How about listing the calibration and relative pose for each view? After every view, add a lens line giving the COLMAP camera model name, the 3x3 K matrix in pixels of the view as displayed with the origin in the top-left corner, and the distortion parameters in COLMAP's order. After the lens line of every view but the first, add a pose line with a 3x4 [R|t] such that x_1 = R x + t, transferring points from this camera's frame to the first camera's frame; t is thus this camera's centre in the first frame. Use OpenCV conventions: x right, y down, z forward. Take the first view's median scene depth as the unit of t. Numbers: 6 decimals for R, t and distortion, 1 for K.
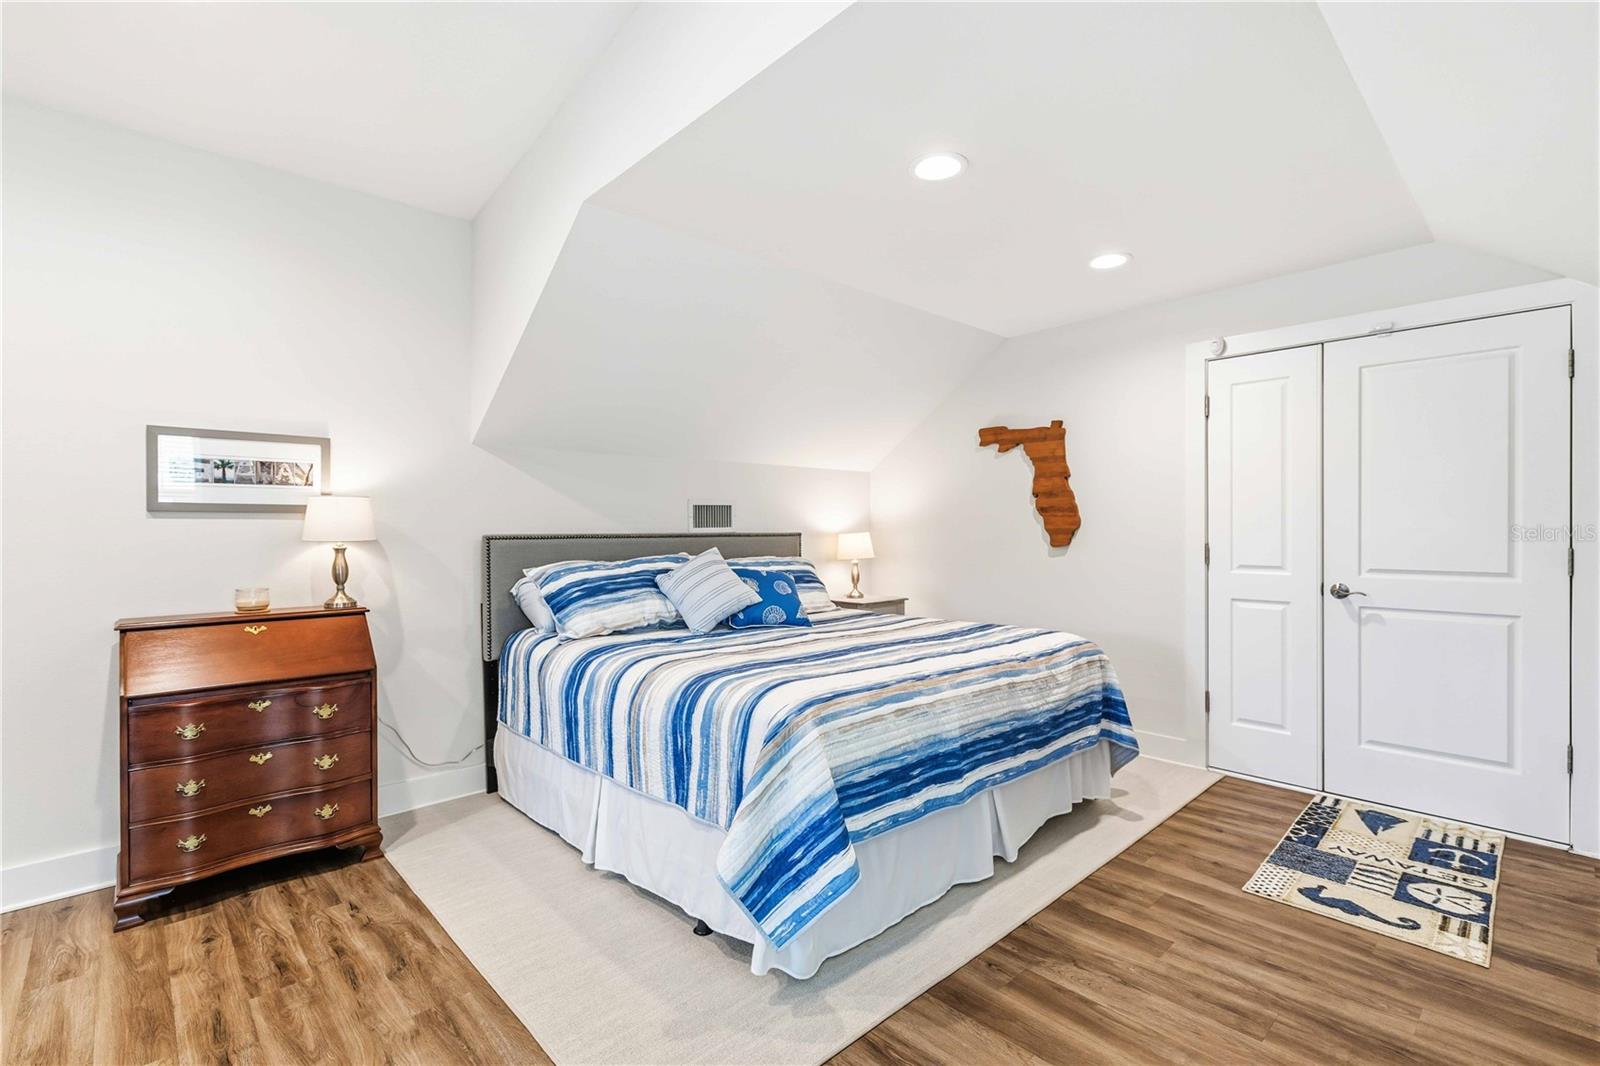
lens RADIAL K [[729.1, 0, 798.2], [0, 729.1, 530.7], [0, 0, 1]] dist [0.003136, 0.000491]
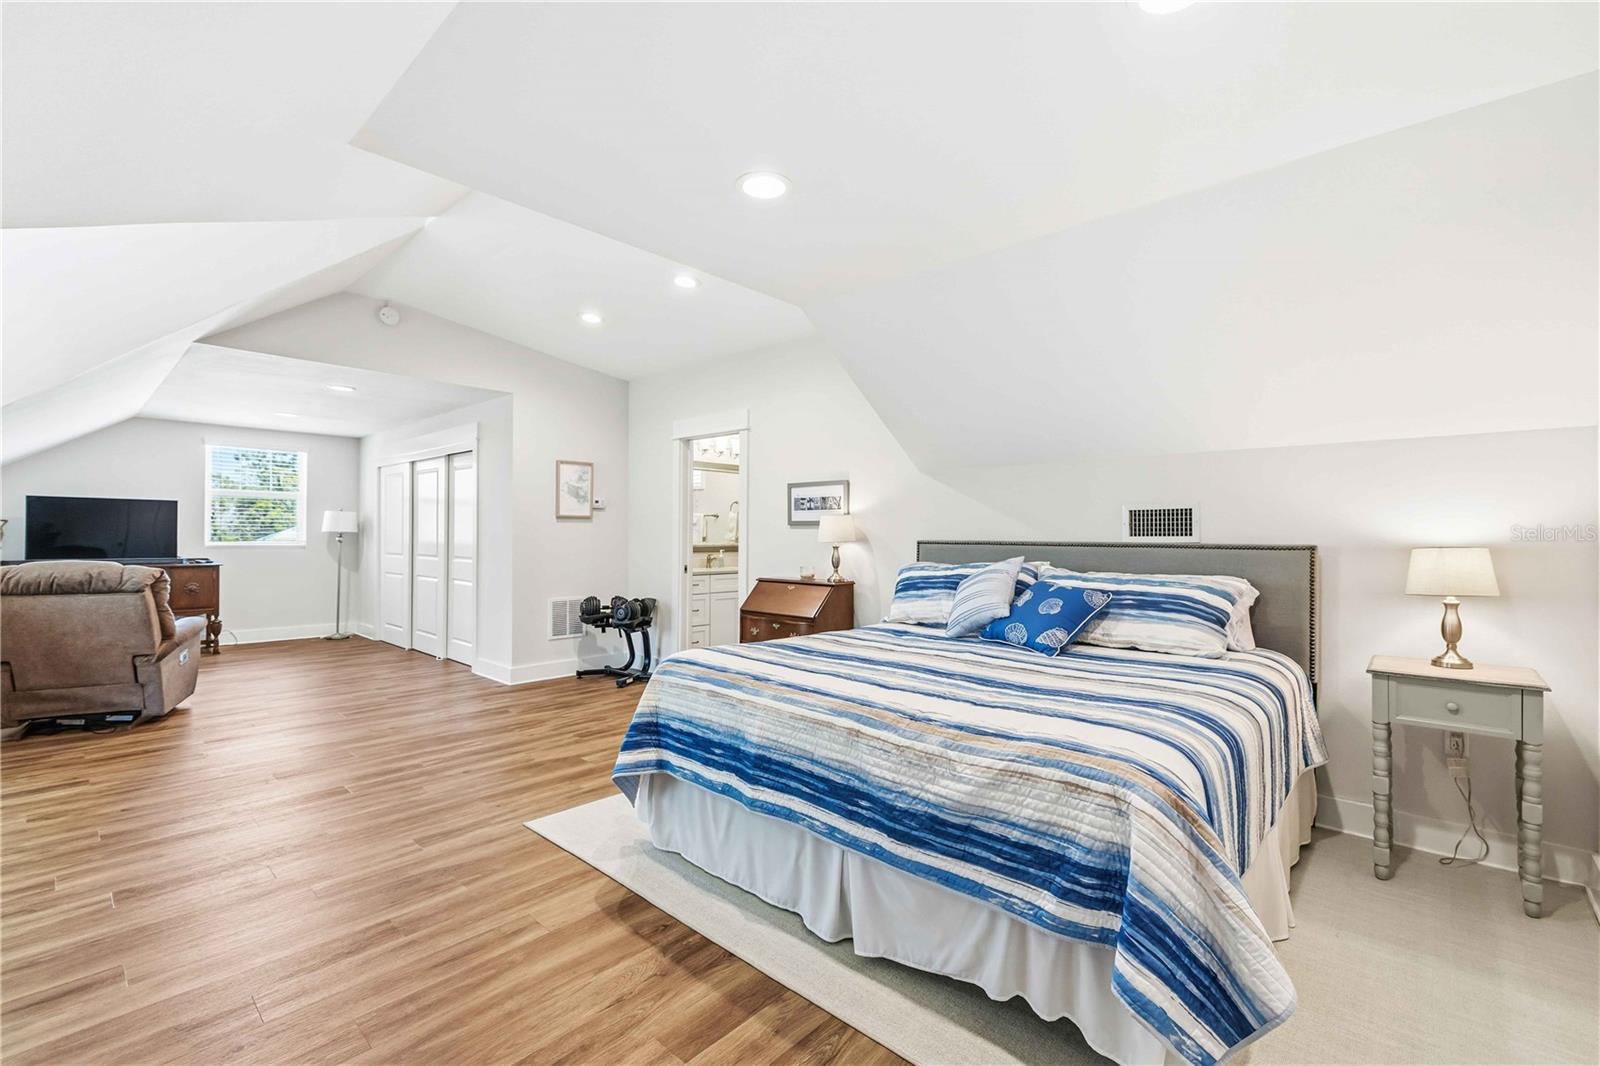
lens RADIAL K [[694.6, 0, 795.5], [0, 694.6, 527.1], [0, 0, 1]] dist [0.000125, 0.000283]
pose [[0.076308, -0.005246, -0.997070, 0.969015], [-0.009566, 0.999936, -0.005993, -0.009727], [0.997038, 0.009996, 0.076253, 0.801810]]
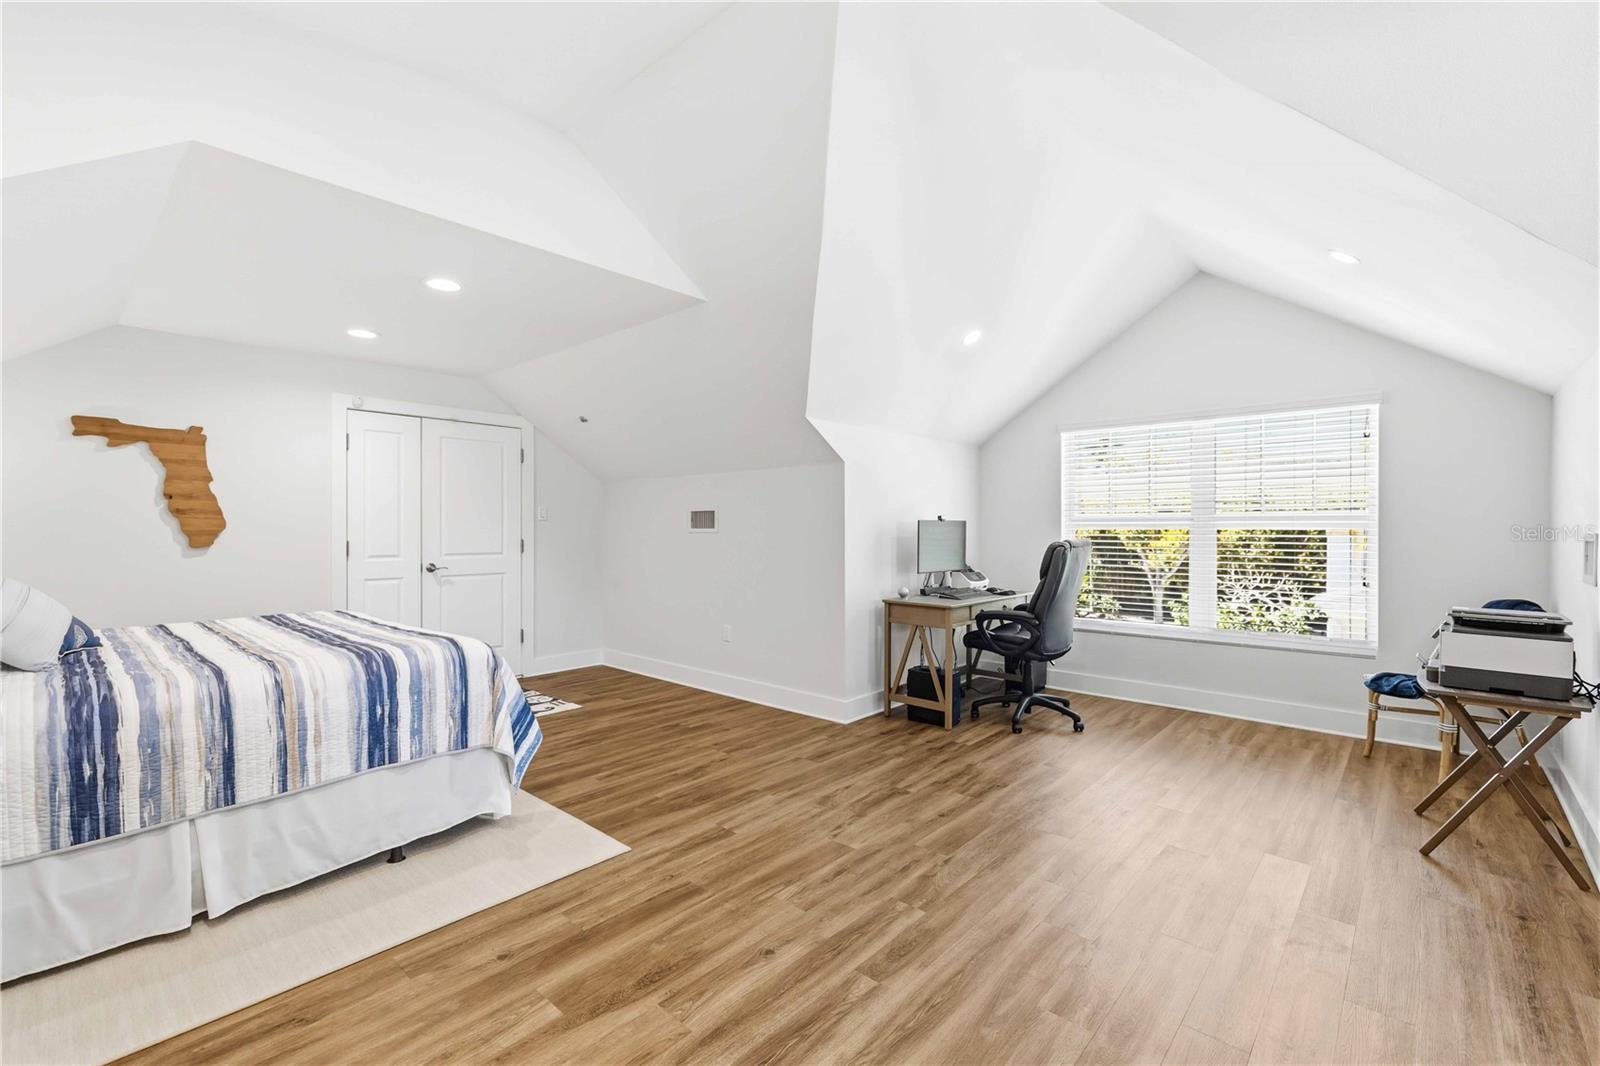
lens RADIAL K [[694.6, 0, 799.3], [0, 694.6, 535.7], [0, 0, 1]] dist [0.000125, 0.000283]
pose [[-0.086243, -0.003976, 0.996266, -1.041085], [0.004178, 0.999982, 0.004352, 0.006202], [-0.996265, 0.004537, -0.086225, 0.335738]]
